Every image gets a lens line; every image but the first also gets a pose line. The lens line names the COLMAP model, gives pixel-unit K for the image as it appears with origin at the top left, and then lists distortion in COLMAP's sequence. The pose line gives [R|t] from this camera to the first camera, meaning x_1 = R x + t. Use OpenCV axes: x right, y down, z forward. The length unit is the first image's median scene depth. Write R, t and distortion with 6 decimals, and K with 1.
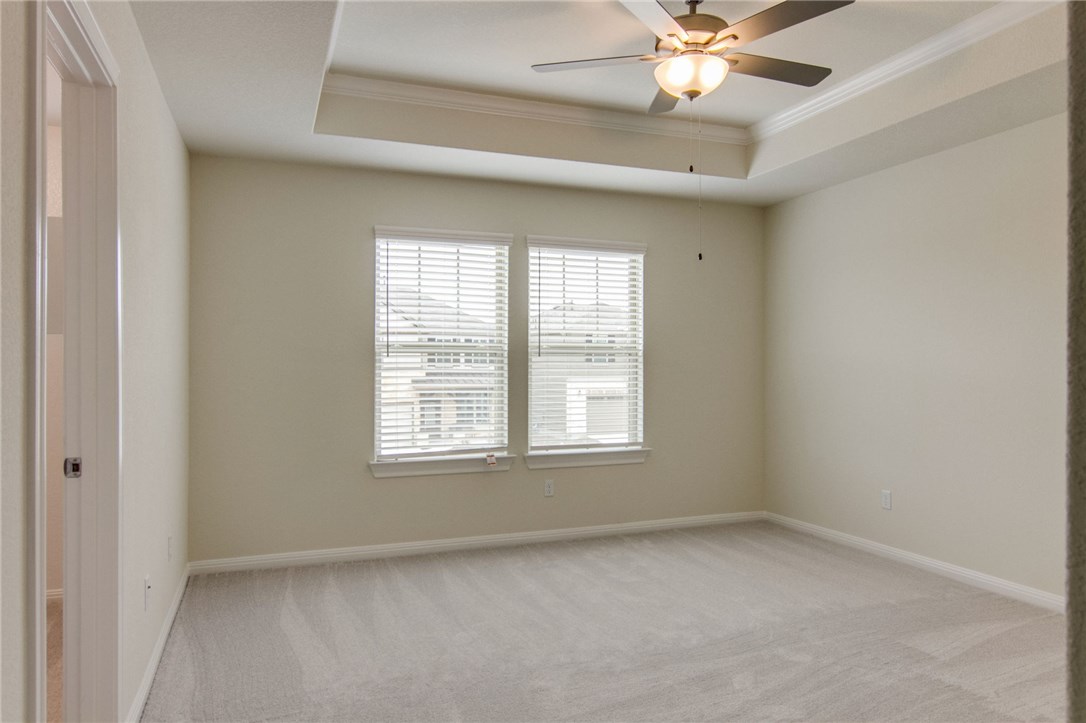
lens RADIAL K [[752.1, 0, 472.4], [0, 752.1, 369.2], [0, 0, 1]] dist [0.002134, 0.002167]
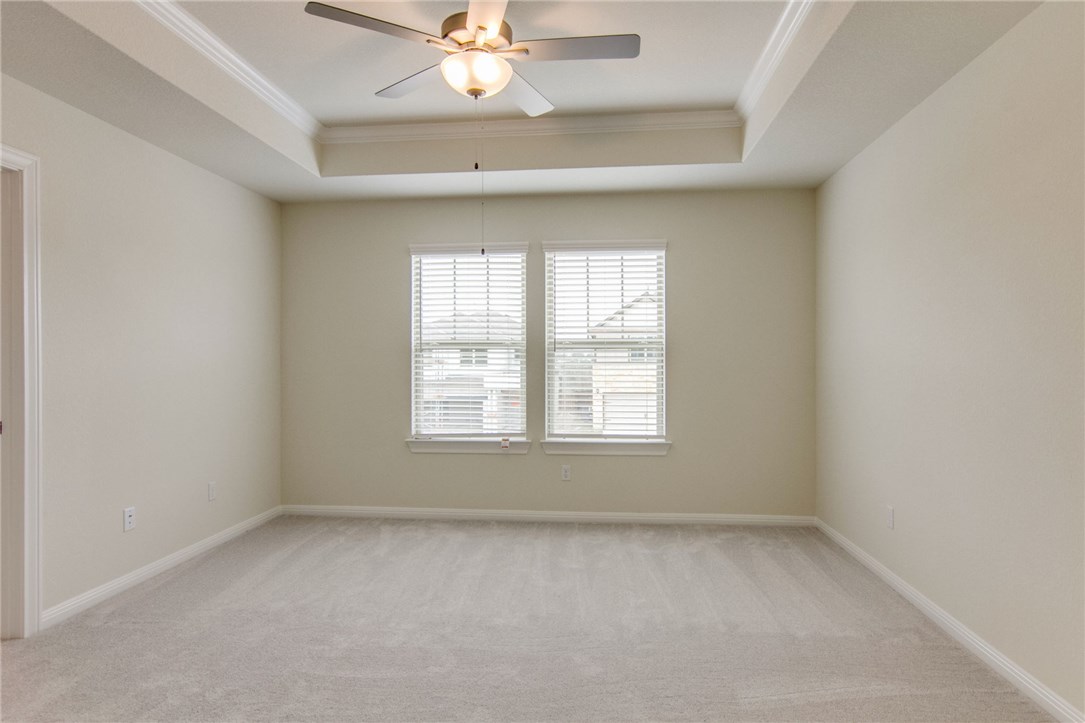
lens RADIAL K [[624.6, 0, 552.2], [0, 624.6, 370.3], [0, 0, 1]] dist [-0.004444, 0.005144]
pose [[0.893384, 0.006249, -0.449250, 0.498411], [-0.000485, 0.999916, 0.012944, -0.001799], [0.449293, -0.011346, 0.893312, 0.189882]]
